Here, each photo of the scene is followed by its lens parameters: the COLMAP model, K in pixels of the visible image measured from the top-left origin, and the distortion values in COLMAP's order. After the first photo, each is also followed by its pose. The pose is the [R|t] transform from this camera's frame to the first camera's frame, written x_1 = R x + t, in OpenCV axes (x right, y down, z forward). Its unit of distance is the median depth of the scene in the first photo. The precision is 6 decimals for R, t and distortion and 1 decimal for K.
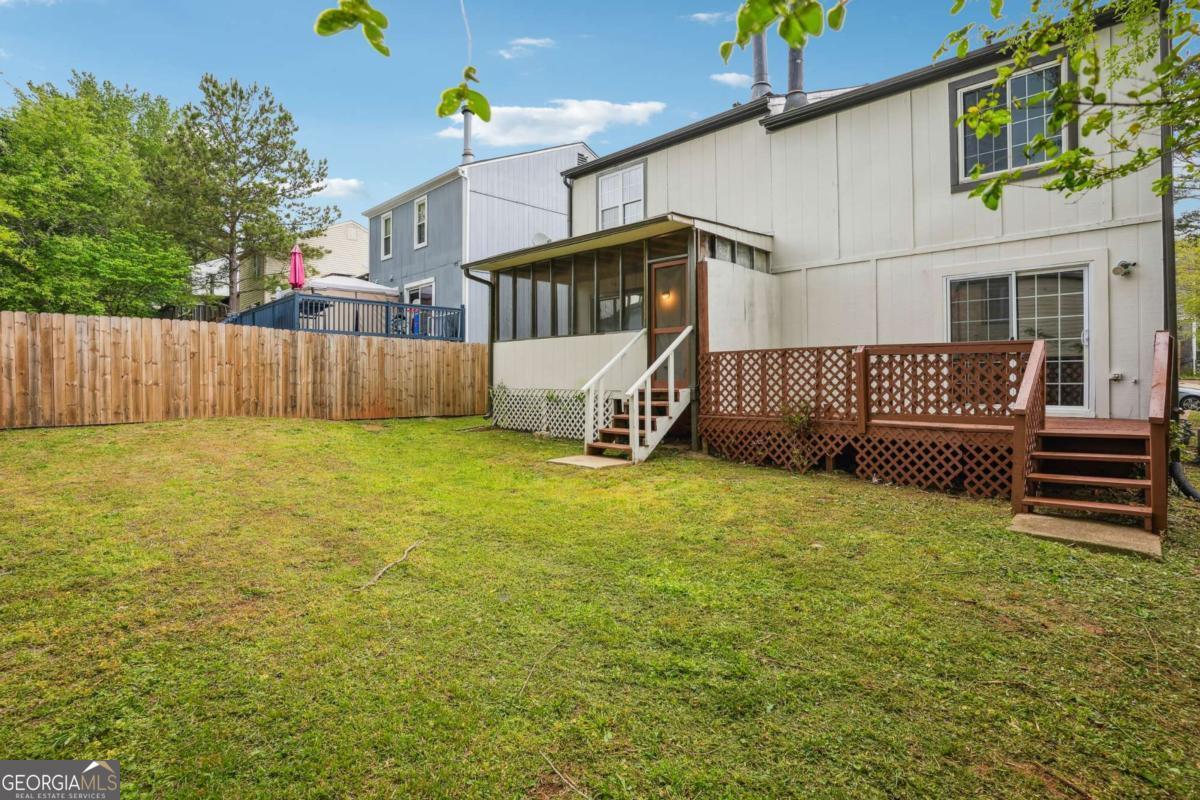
lens RADIAL K [[599.3, 0, 600.1], [0, 599.3, 382.3], [0, 0, 1]] dist [-0.076594, 0.034135]
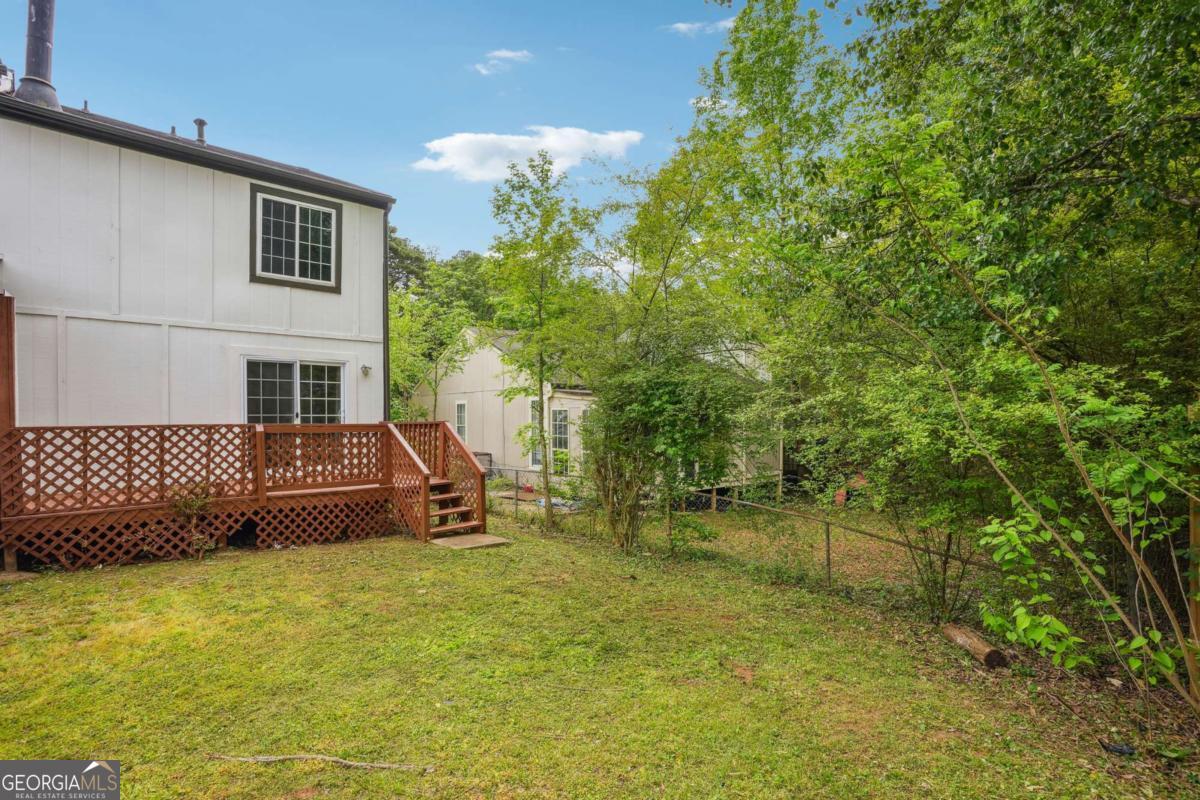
lens RADIAL K [[606.4, 0, 598.4], [0, 606.4, 417.0], [0, 0, 1]] dist [-0.078263, 0.044991]
pose [[0.009719, -0.001836, 0.999951, -0.557323], [0.003689, 0.999992, 0.001800, -0.066867], [-0.999946, 0.003671, 0.009726, 0.332872]]
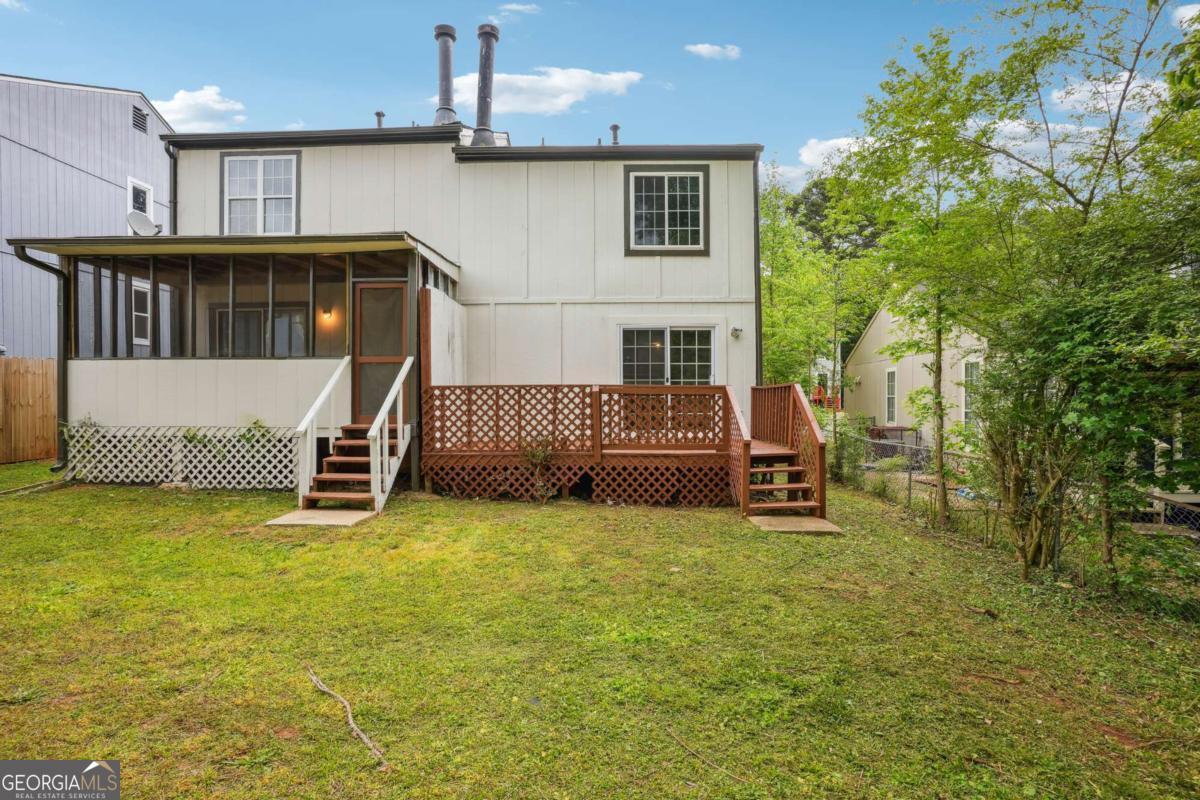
lens RADIAL K [[601.9, 0, 600.0], [0, 601.9, 400.0], [0, 0, 1]] dist [-0.079711, 0.040139]
pose [[0.719181, -0.006055, 0.694797, -0.313312], [0.002443, 0.999978, 0.006186, -0.035945], [-0.694819, -0.002751, 0.719180, 0.147006]]
